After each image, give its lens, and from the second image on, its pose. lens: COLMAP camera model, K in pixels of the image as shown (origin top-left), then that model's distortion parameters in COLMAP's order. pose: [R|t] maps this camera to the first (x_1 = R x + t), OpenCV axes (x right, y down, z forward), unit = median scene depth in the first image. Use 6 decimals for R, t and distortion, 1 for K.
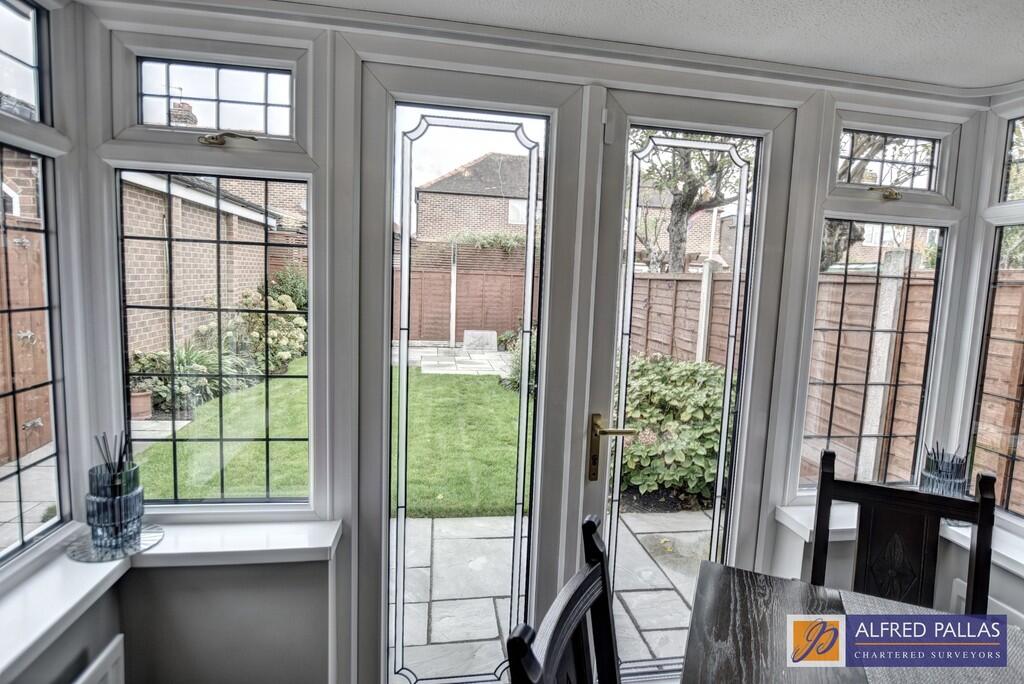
lens RADIAL K [[542.6, 0, 517.8], [0, 542.6, 339.0], [0, 0, 1]] dist [-0.013101, -0.000423]
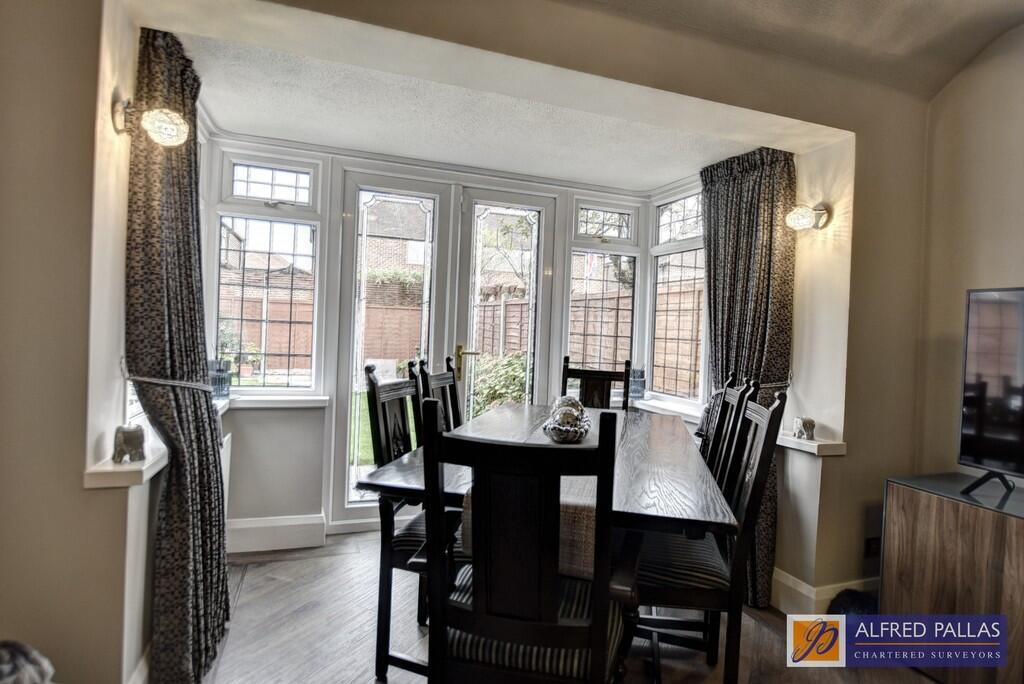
lens RADIAL K [[578.2, 0, 512.5], [0, 578.2, 338.9], [0, 0, 1]] dist [0.001850, -0.000119]
pose [[0.985805, 0.000015, 0.167894, -0.021953], [0.014656, 0.996175, -0.086141, 0.319203], [-0.167253, 0.087379, 0.982034, -1.174033]]
